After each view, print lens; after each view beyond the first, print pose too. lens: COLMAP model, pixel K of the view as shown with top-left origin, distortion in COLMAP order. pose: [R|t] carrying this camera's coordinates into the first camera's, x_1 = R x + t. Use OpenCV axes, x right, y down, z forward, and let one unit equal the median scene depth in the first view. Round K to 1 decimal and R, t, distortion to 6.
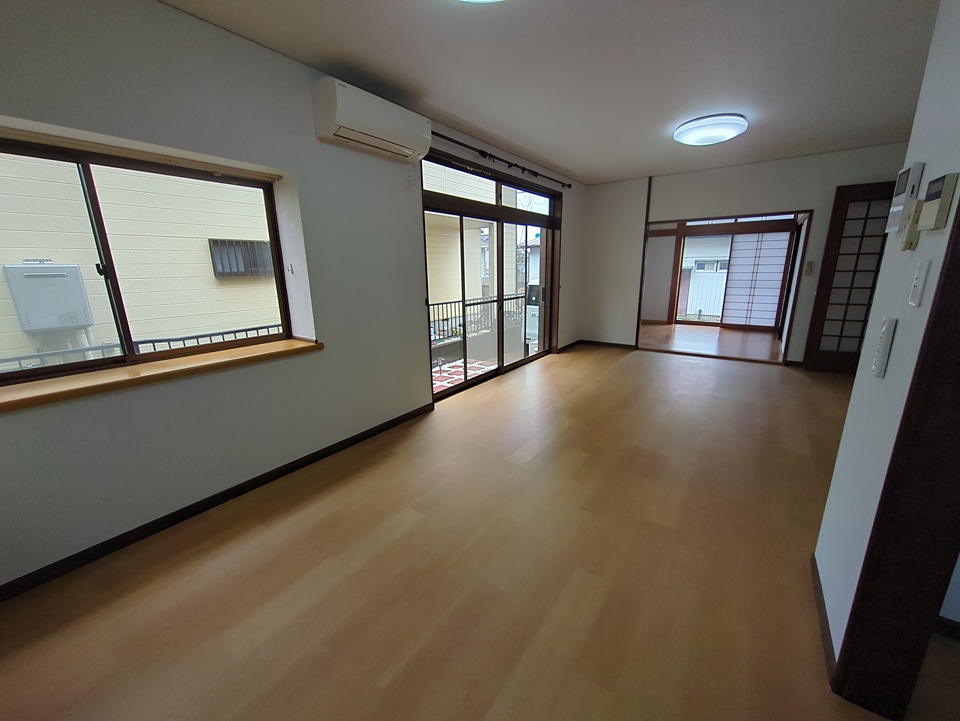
lens RADIAL K [[376.5, 0, 480.0], [0, 376.5, 360.5], [0, 0, 1]] dist [-0.000368, -0.000185]
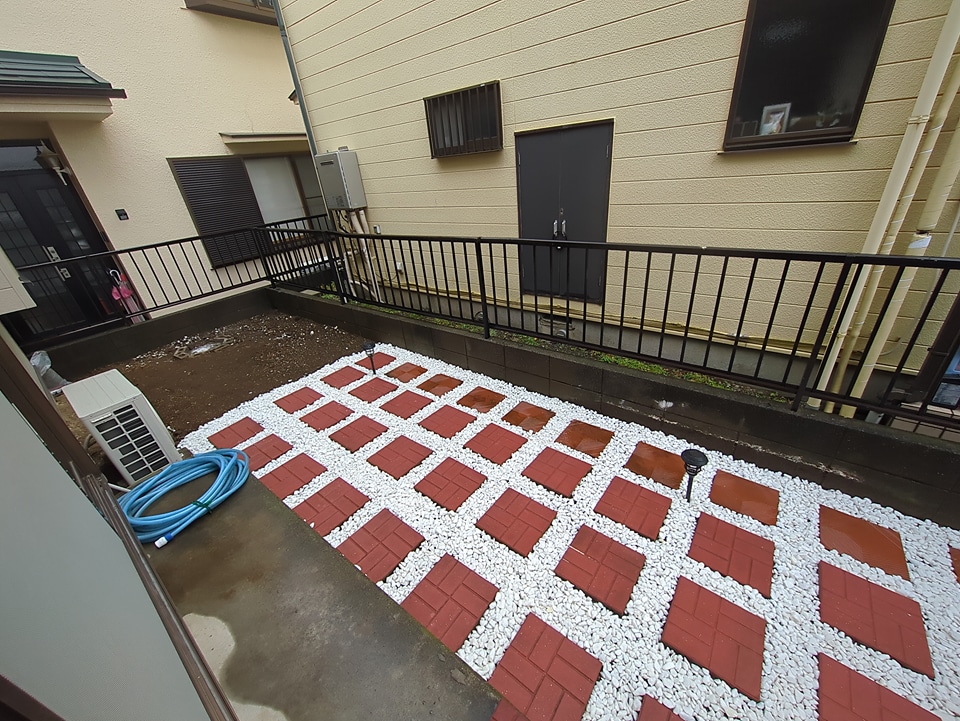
lens RADIAL K [[376.5, 0, 480.0], [0, 376.5, 360.5], [0, 0, 1]] dist [-0.000368, -0.000185]
pose [[-0.008886, 0.473386, -0.880810, 0.168856], [-0.143390, 0.871139, 0.469635, -0.229830], [0.989626, 0.130473, 0.060138, 1.092213]]
